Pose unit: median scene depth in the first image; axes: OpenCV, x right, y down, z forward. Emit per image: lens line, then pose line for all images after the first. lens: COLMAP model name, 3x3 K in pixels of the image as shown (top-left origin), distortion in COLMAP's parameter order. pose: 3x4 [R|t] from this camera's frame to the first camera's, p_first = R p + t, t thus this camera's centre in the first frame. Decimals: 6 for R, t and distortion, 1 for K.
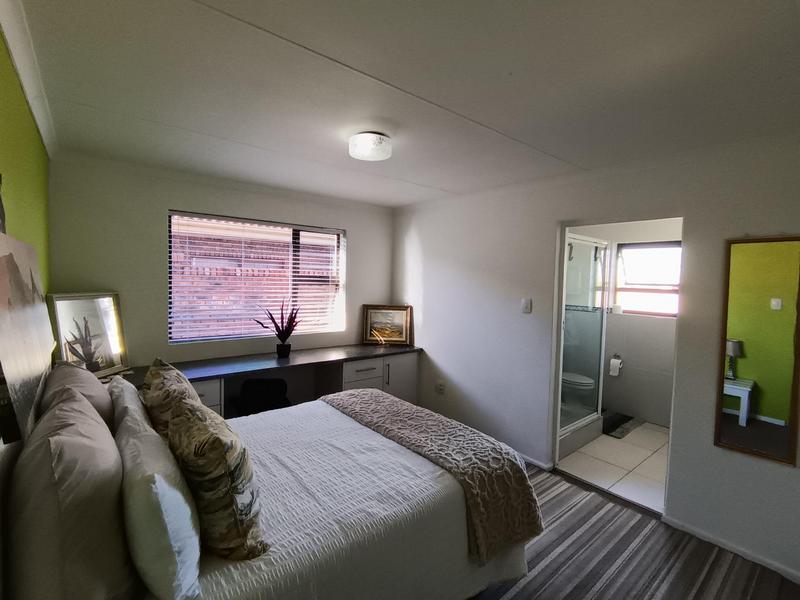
lens RADIAL K [[375.2, 0, 398.6], [0, 375.2, 293.4], [0, 0, 1]] dist [0.001148, -0.008429]
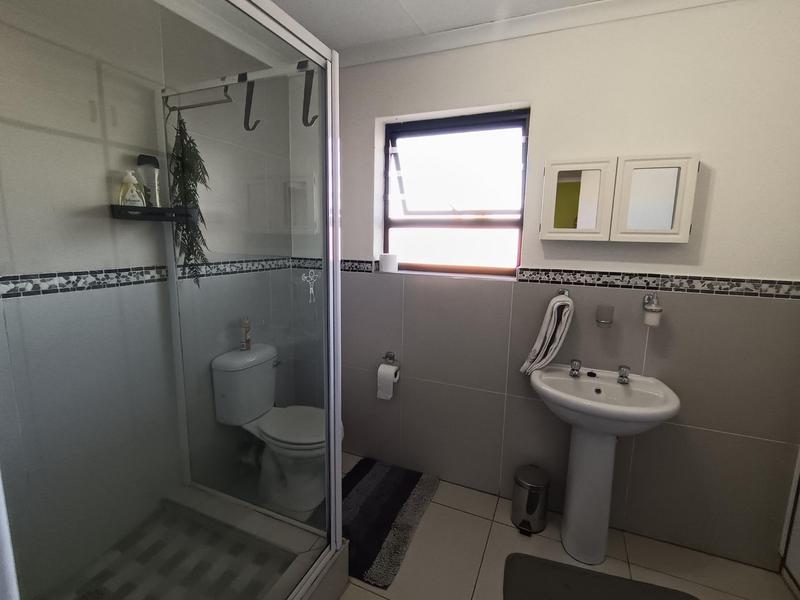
lens RADIAL K [[375.2, 0, 398.6], [0, 375.2, 293.4], [0, 0, 1]] dist [0.001148, -0.008429]
pose [[0.888607, -0.071636, 0.453041, 0.367805], [0.023091, 0.993463, 0.111798, 0.027618], [-0.458088, -0.088883, 0.884452, 0.555071]]
